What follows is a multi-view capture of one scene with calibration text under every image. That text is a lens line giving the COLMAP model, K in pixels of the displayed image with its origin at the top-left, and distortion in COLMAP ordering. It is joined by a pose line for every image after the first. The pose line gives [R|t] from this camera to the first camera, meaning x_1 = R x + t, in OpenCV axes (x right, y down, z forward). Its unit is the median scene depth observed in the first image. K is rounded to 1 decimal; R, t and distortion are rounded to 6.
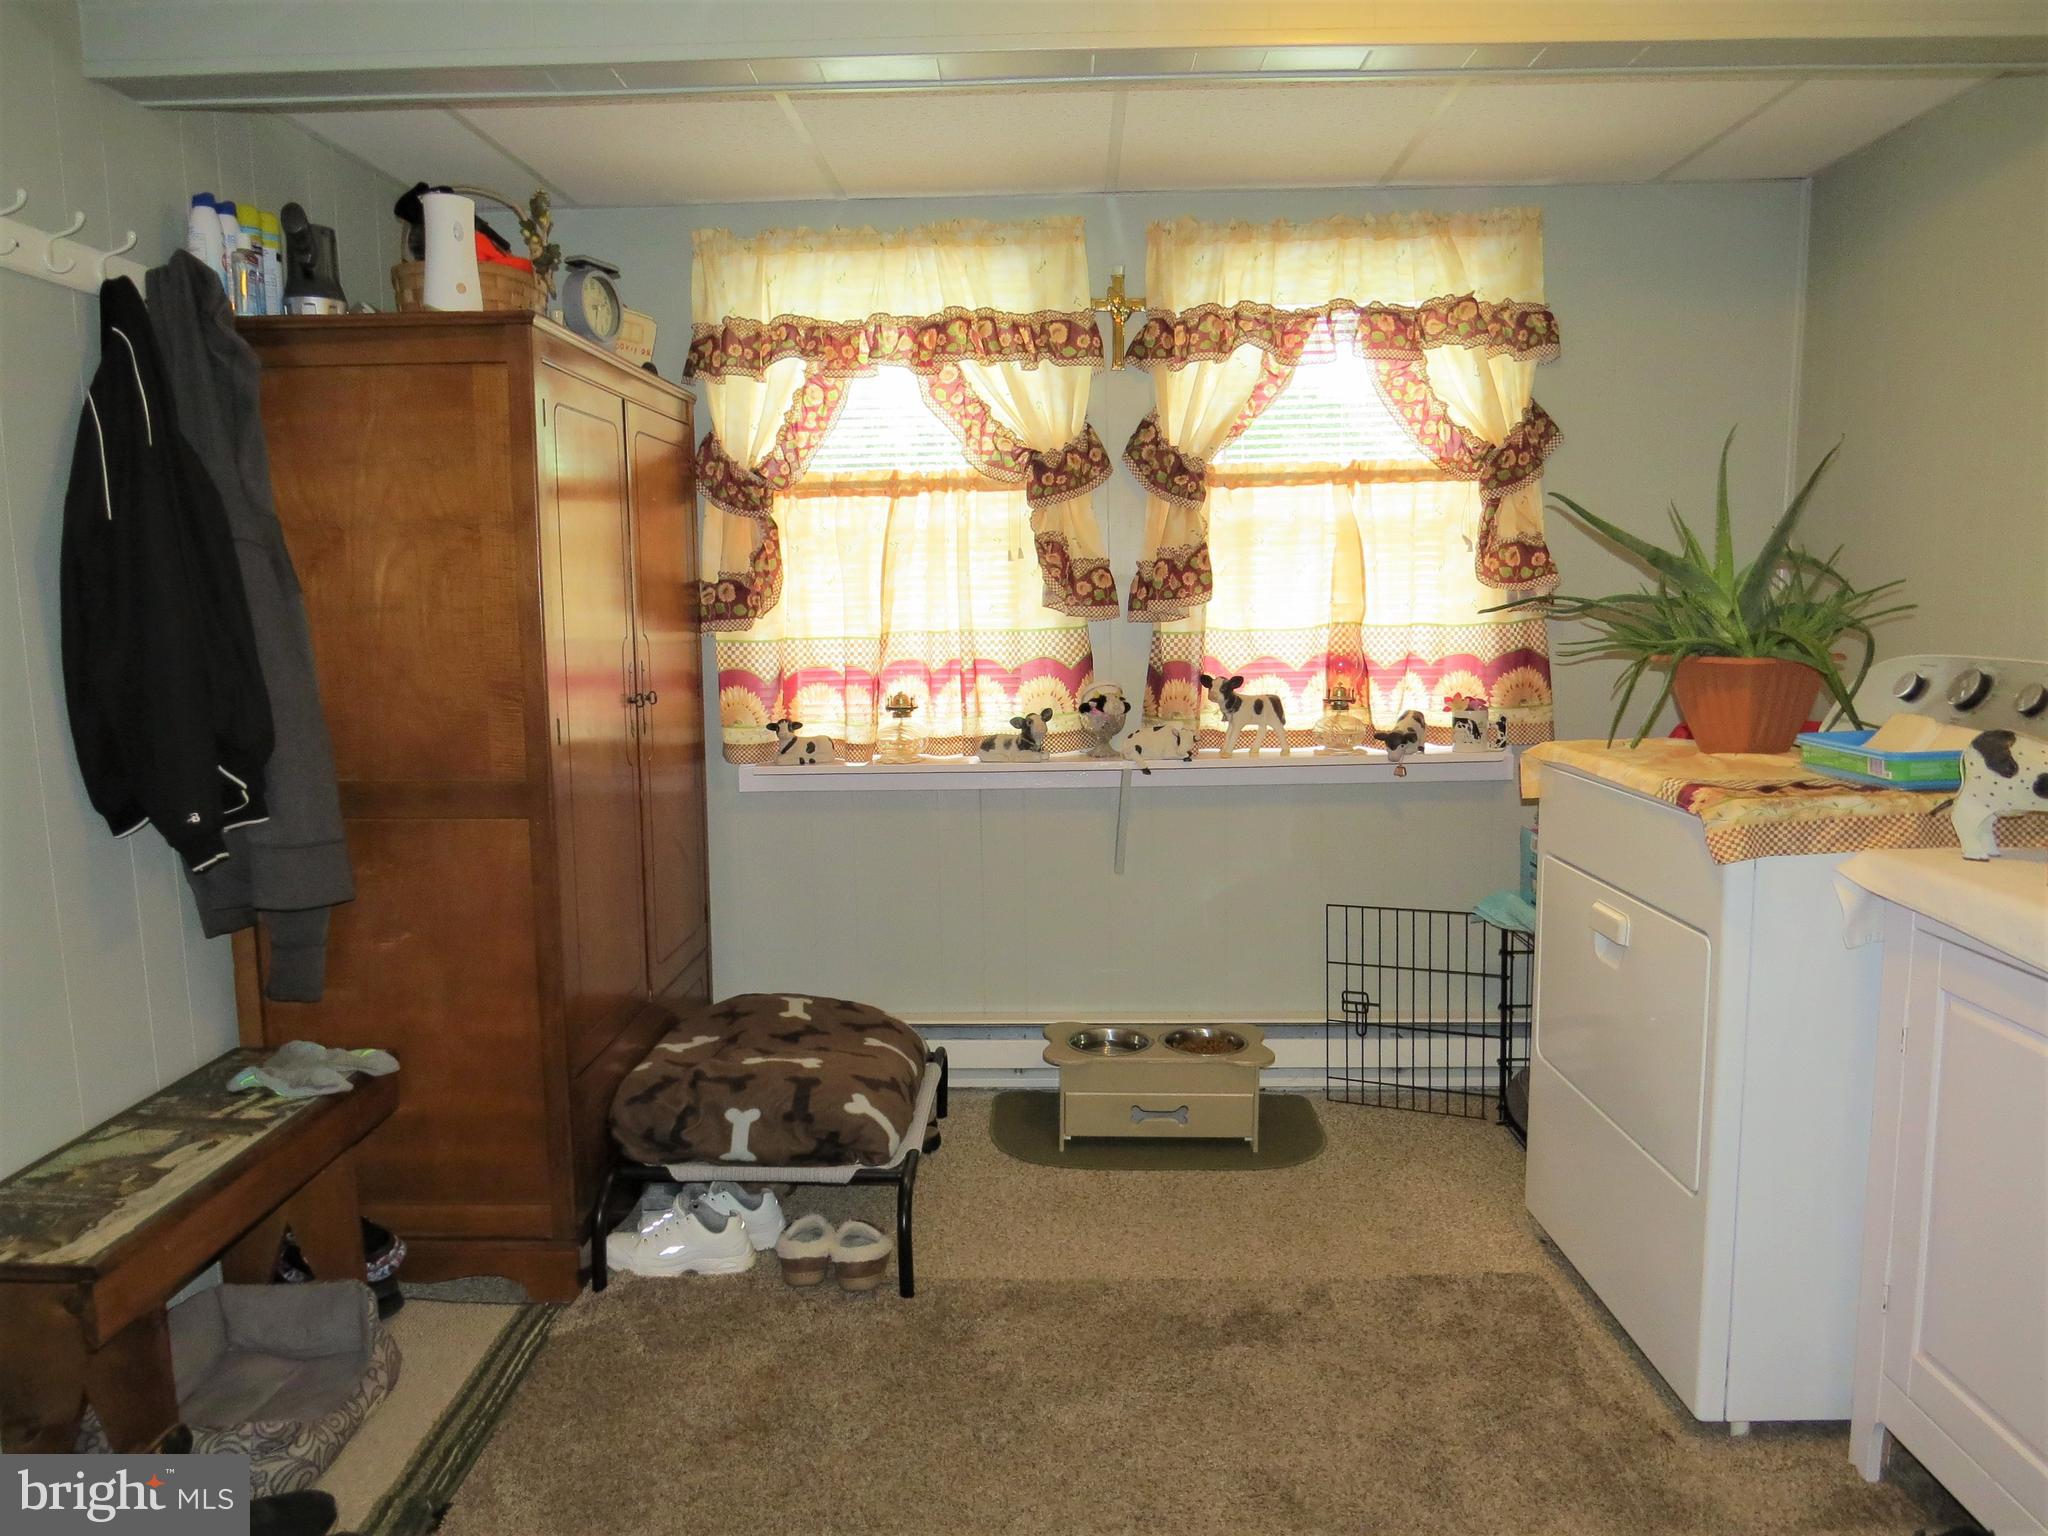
lens RADIAL K [[1465.3, 0, 1012.7], [0, 1465.3, 768.9], [0, 0, 1]] dist [-0.027149, 0.006662]
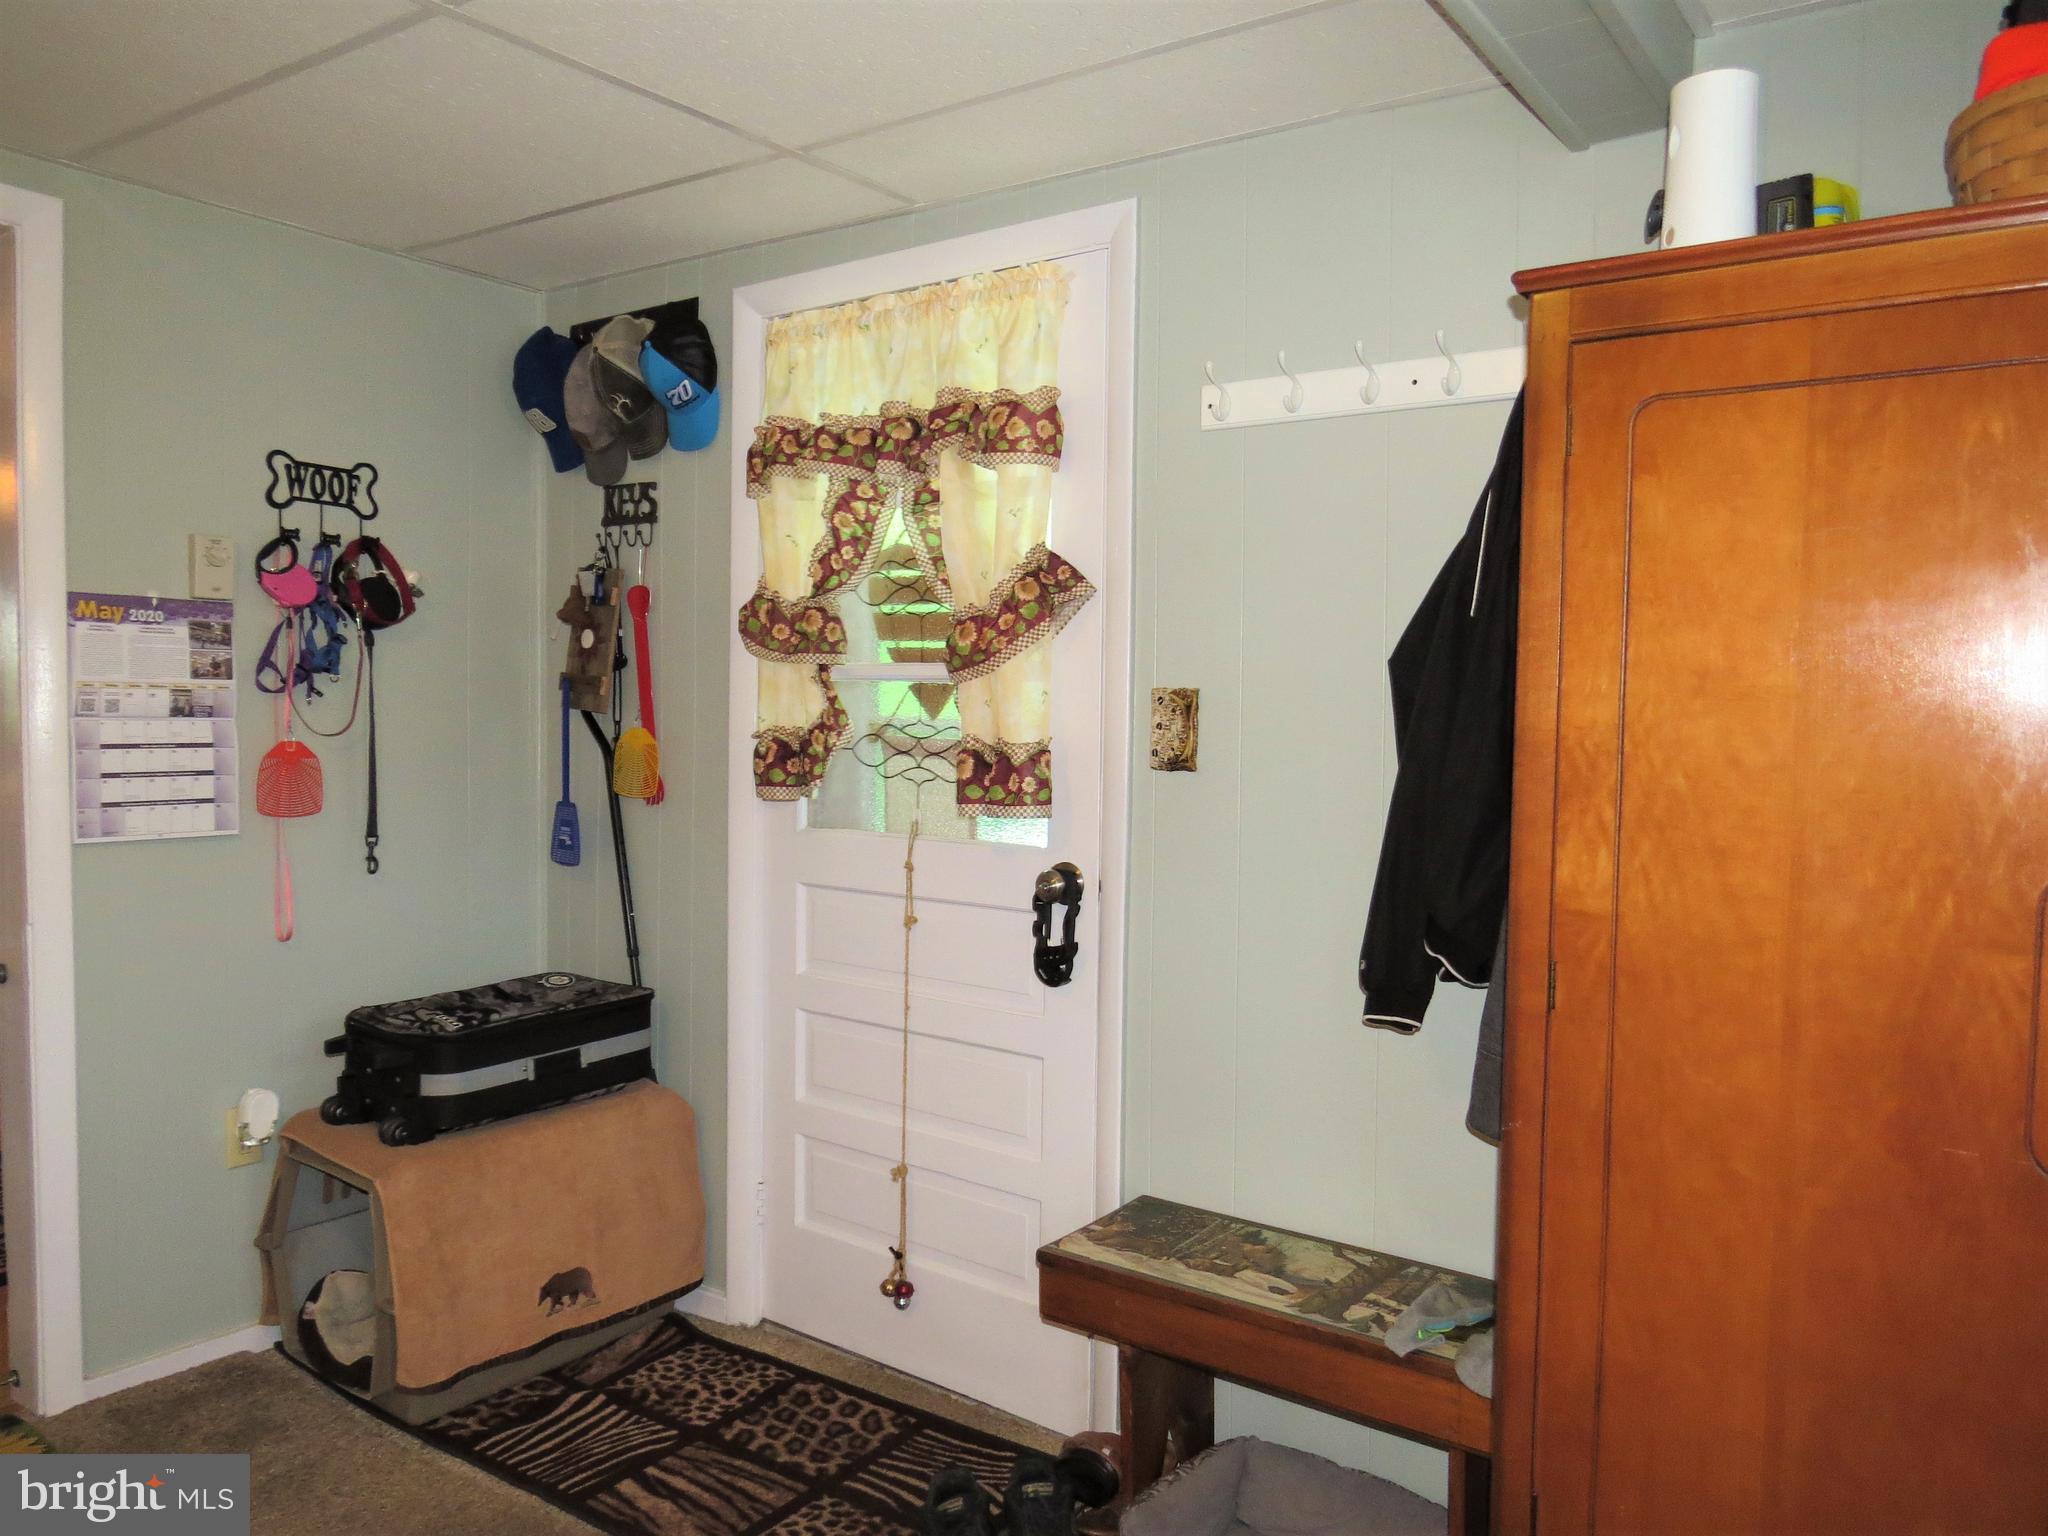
lens RADIAL K [[1465.3, 0, 1026.2], [0, 1465.3, 764.2], [0, 0, 1]] dist [-0.027149, 0.006662]
pose [[-0.558648, 0.058841, -0.827315, 0.331238], [-0.107137, 0.984004, 0.142330, -0.209266], [0.822456, 0.168148, -0.543407, 1.314848]]
